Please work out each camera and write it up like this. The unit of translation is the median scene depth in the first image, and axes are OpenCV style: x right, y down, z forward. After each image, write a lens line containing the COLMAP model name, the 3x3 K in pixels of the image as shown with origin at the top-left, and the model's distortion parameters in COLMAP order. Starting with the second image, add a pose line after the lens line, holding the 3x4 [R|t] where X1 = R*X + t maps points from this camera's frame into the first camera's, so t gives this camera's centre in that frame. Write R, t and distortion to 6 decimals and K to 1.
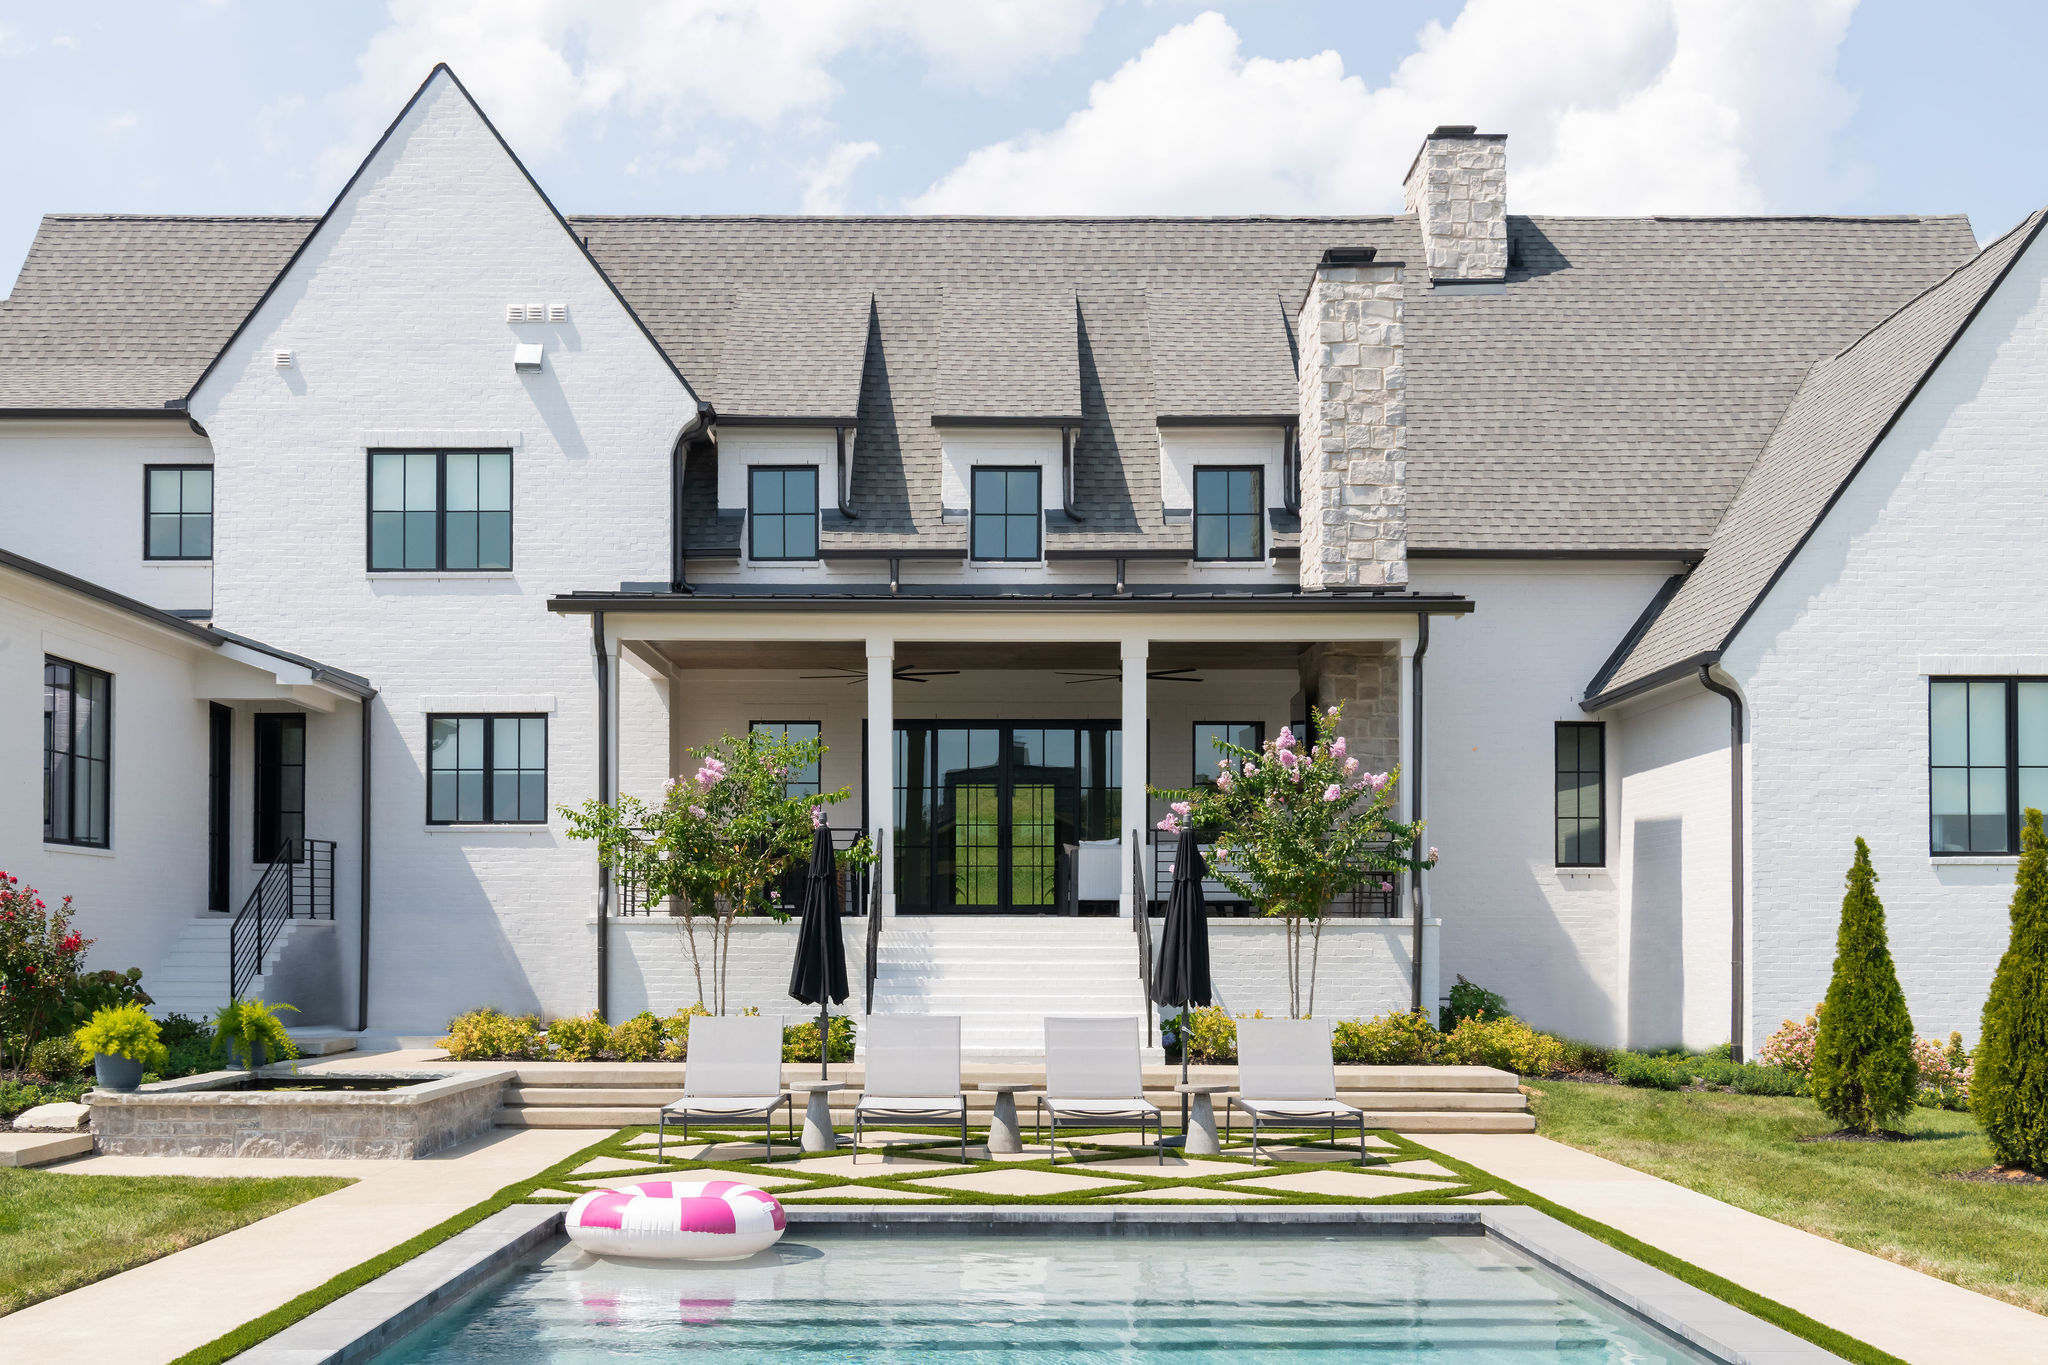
lens RADIAL K [[2301.1, 0, 985.8], [0, 2301.1, 877.7], [0, 0, 1]] dist [0.003980, -0.006930]
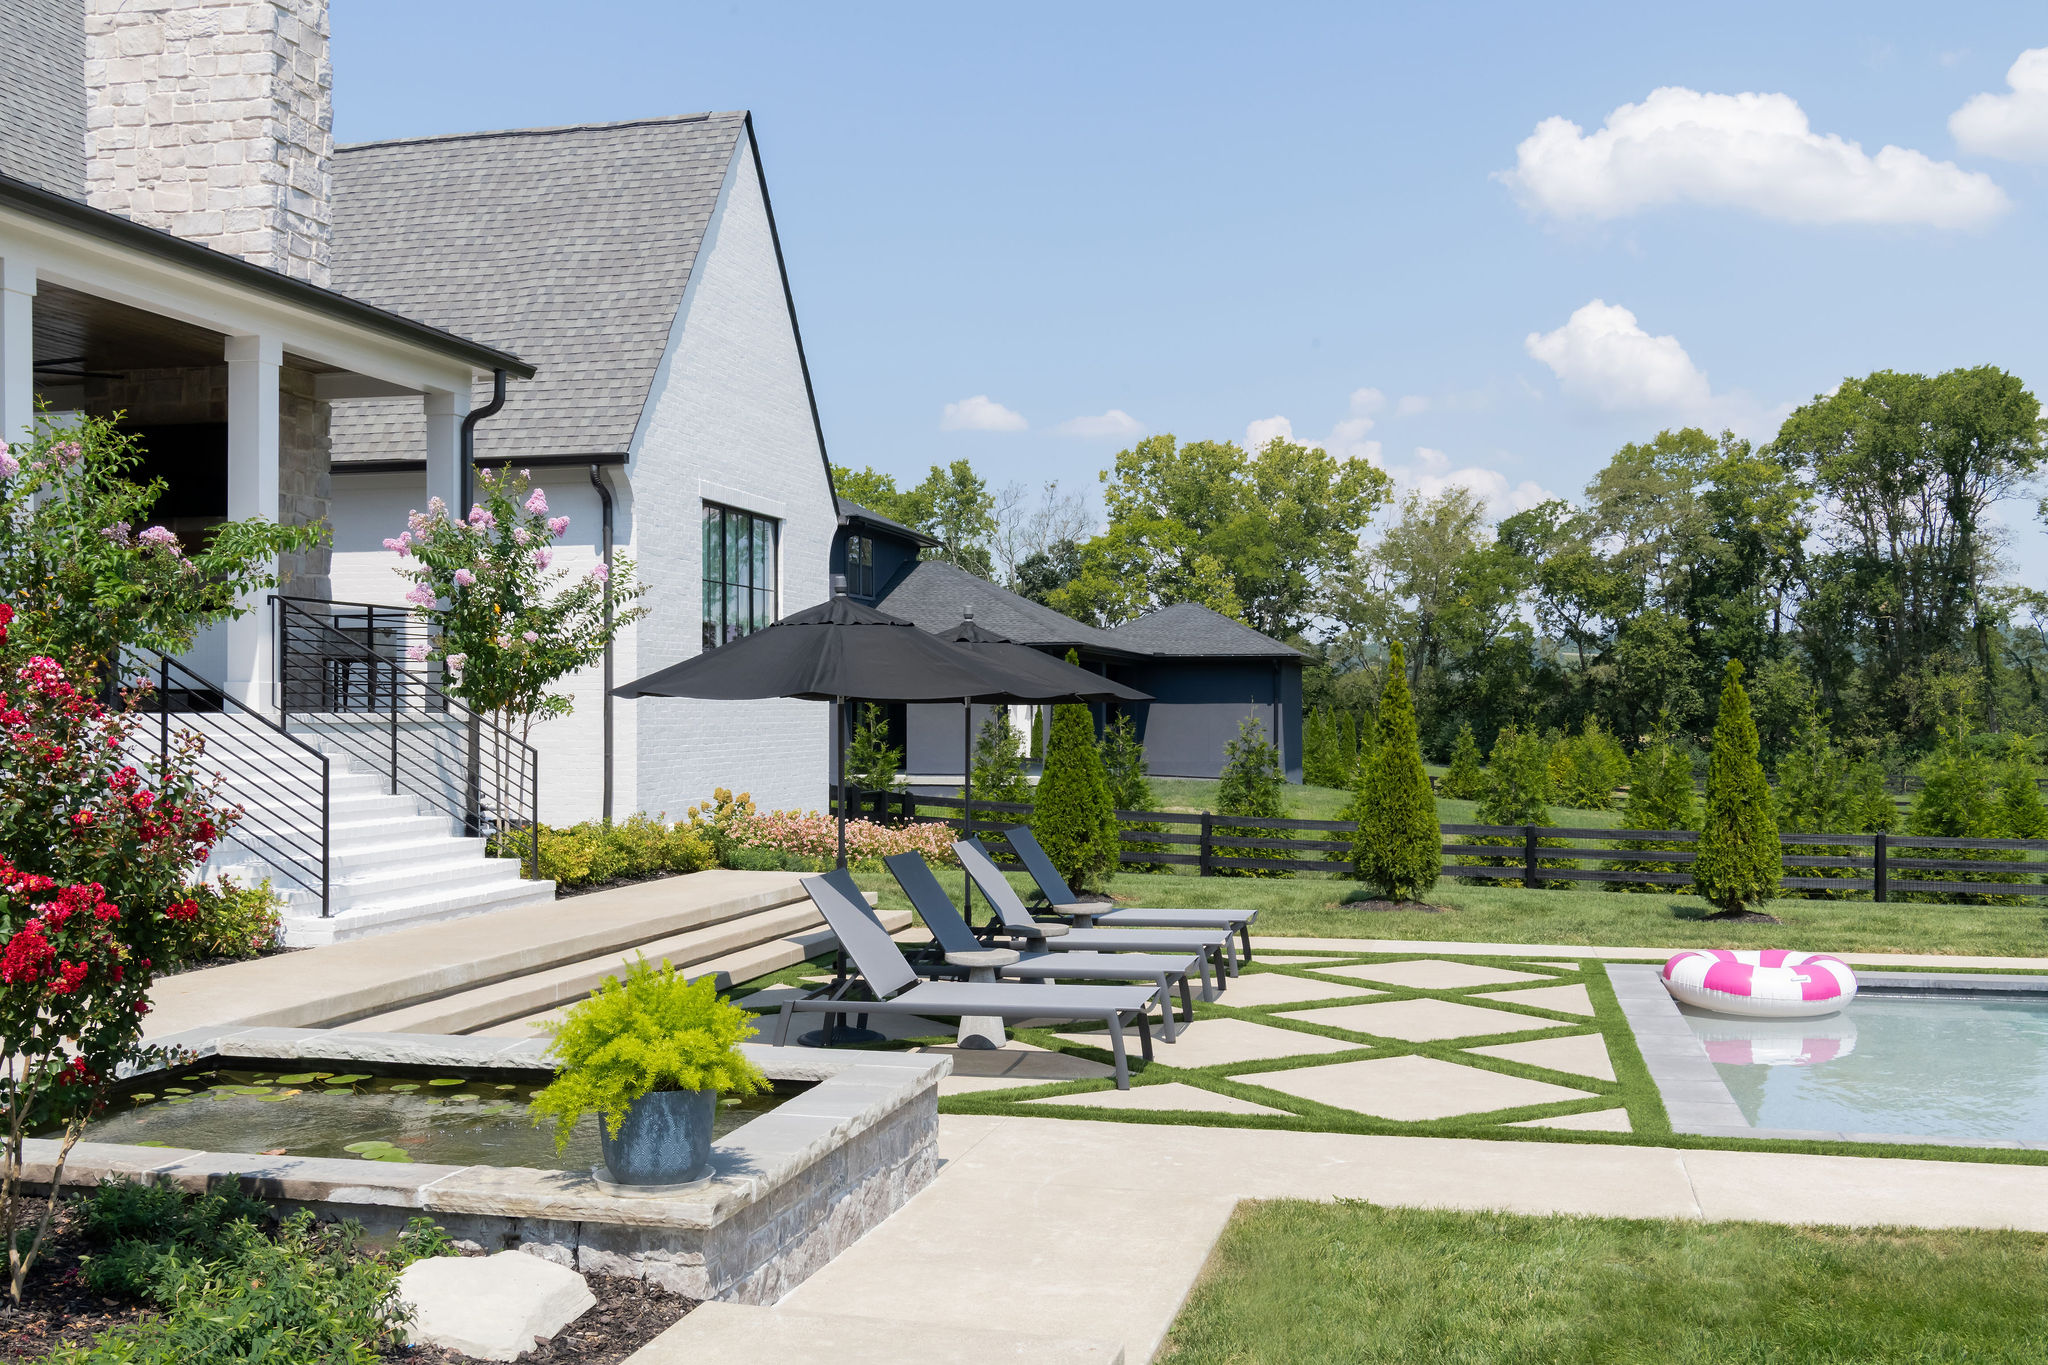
lens RADIAL K [[1971.9, 0, 1014.3], [0, 1971.9, 713.8], [0, 0, 1]] dist [-0.005740, -0.011324]
pose [[0.233103, -0.004179, 0.972443, -0.414179], [-0.025626, 0.999617, 0.010438, 0.003729], [-0.972114, -0.027353, 0.232907, 0.511522]]
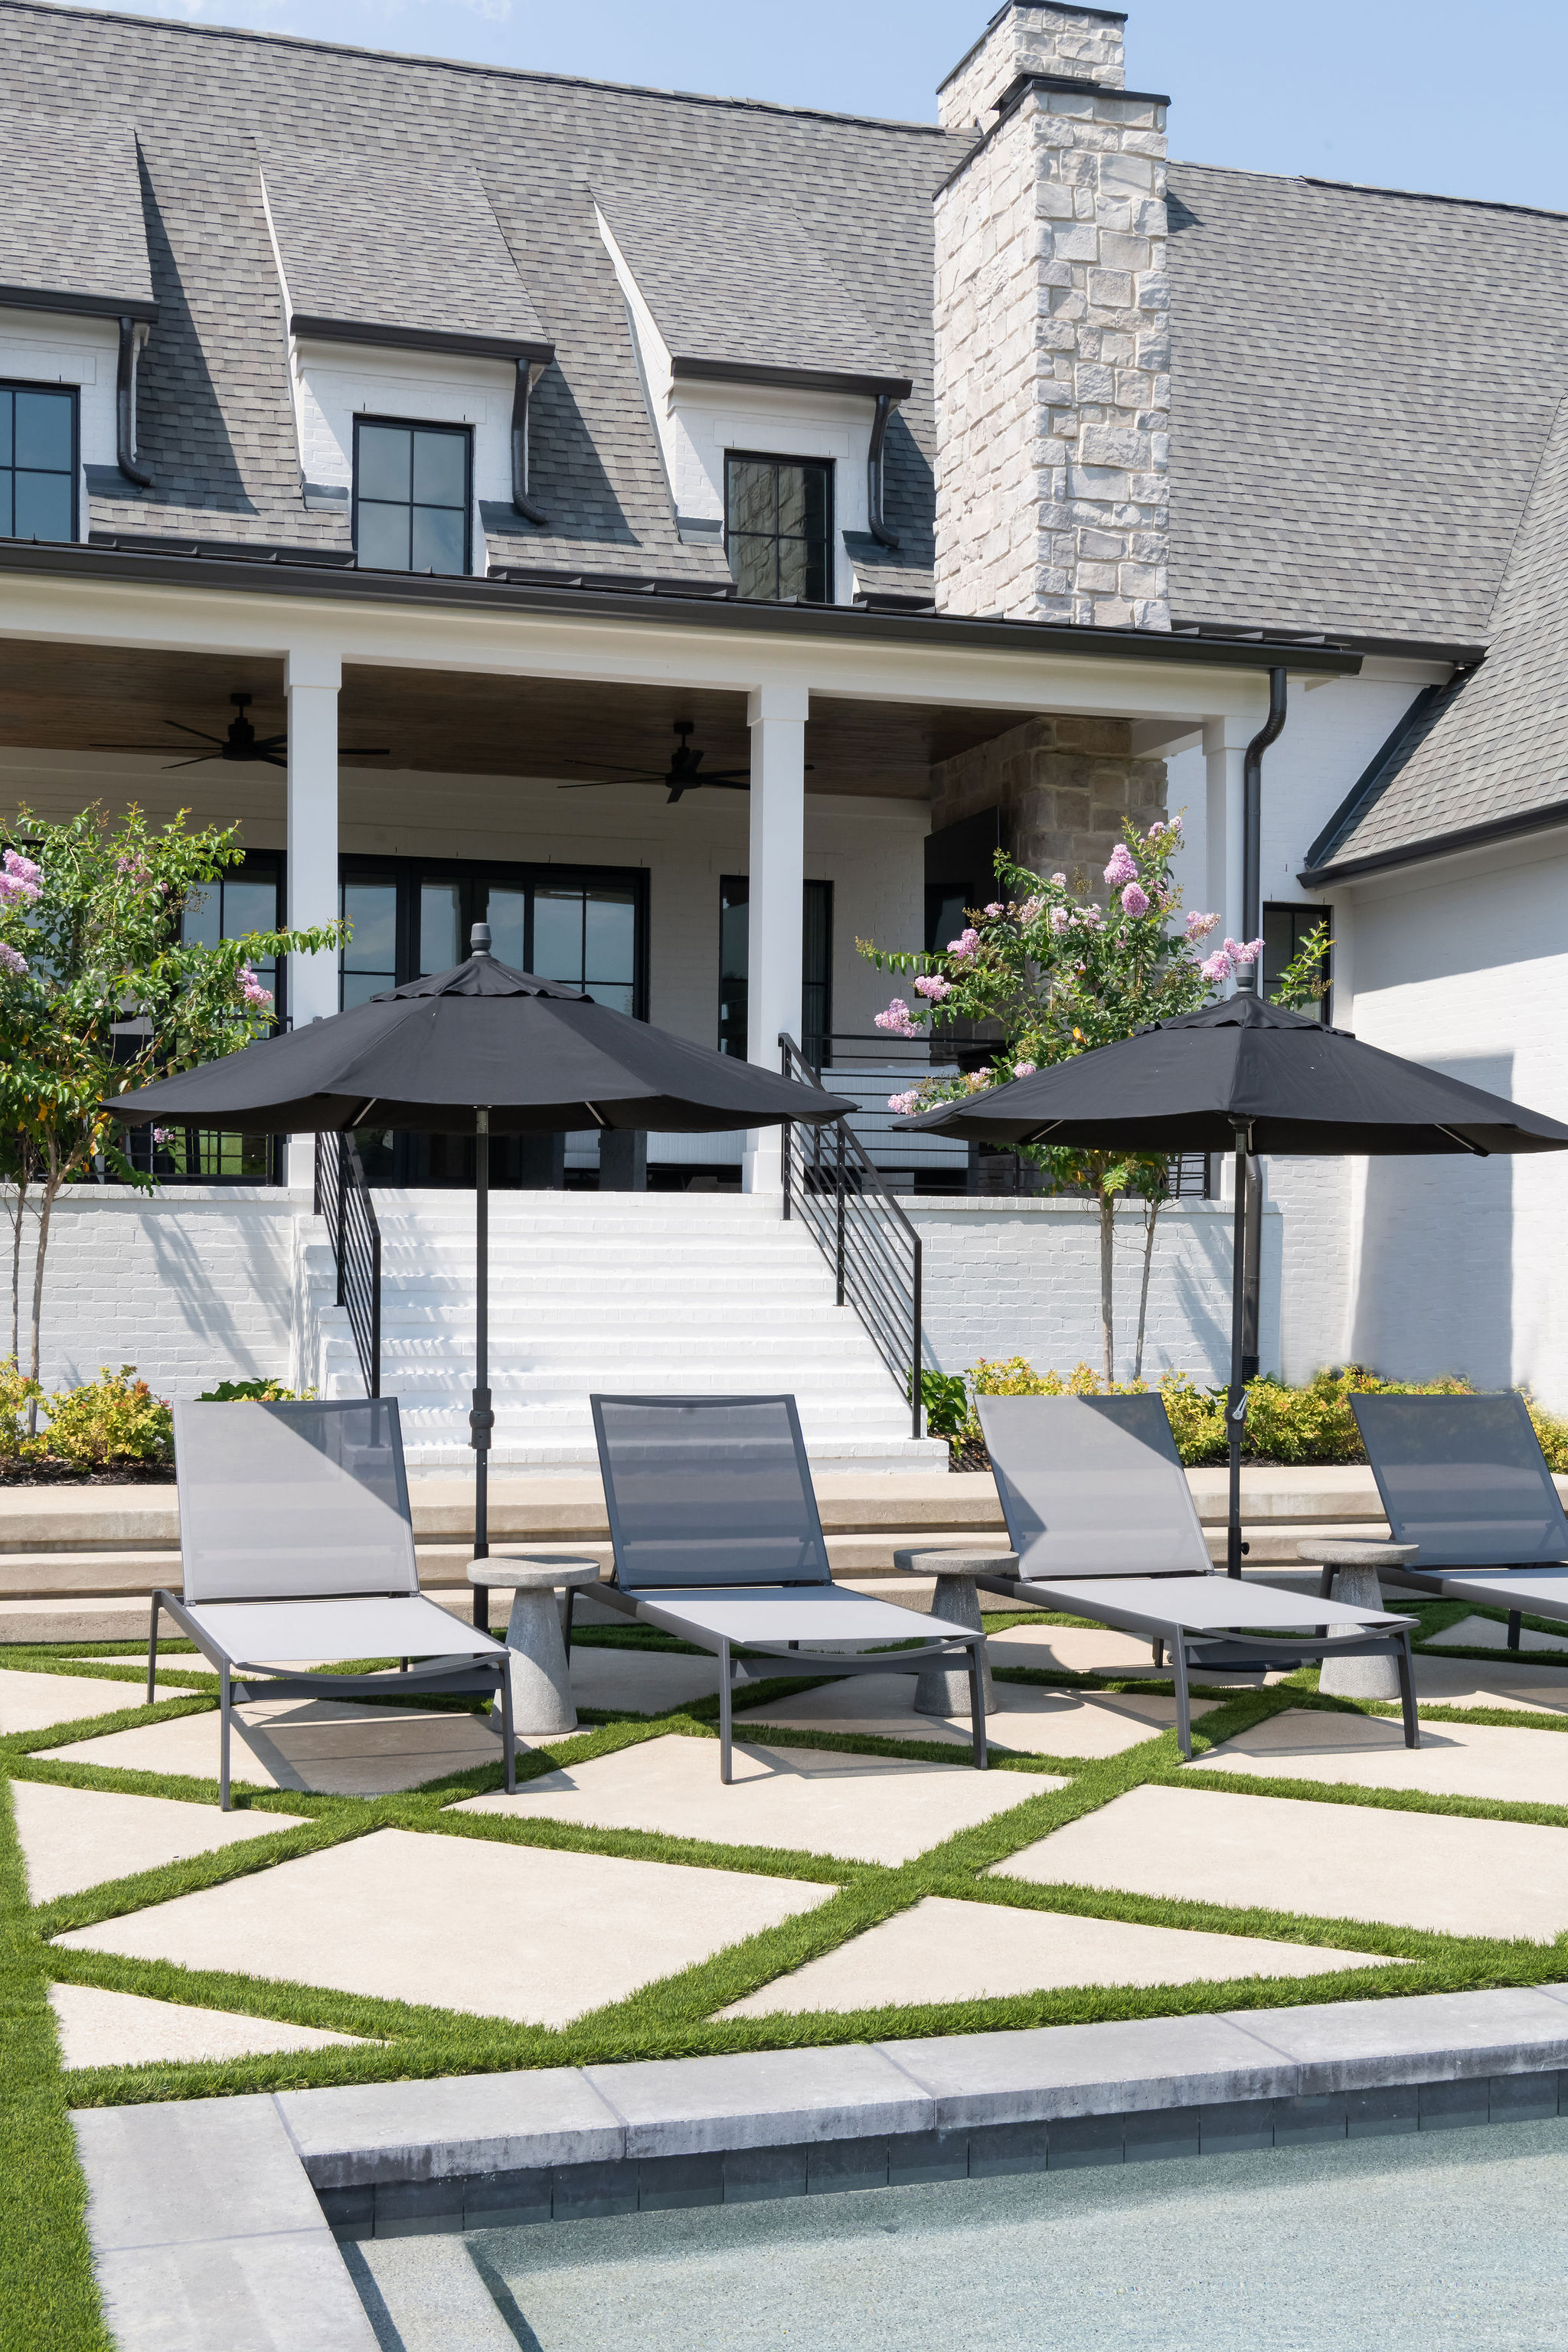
lens RADIAL K [[2735.7, 0, 788.4], [0, 2735.7, 1190.0], [0, 0, 1]] dist [0.005066, 0.010350]
pose [[0.952948, 0.011611, 0.302911, -0.108449], [-0.013009, 0.999912, 0.002596, 0.012190], [-0.302854, -0.006415, 0.953015, 0.314185]]
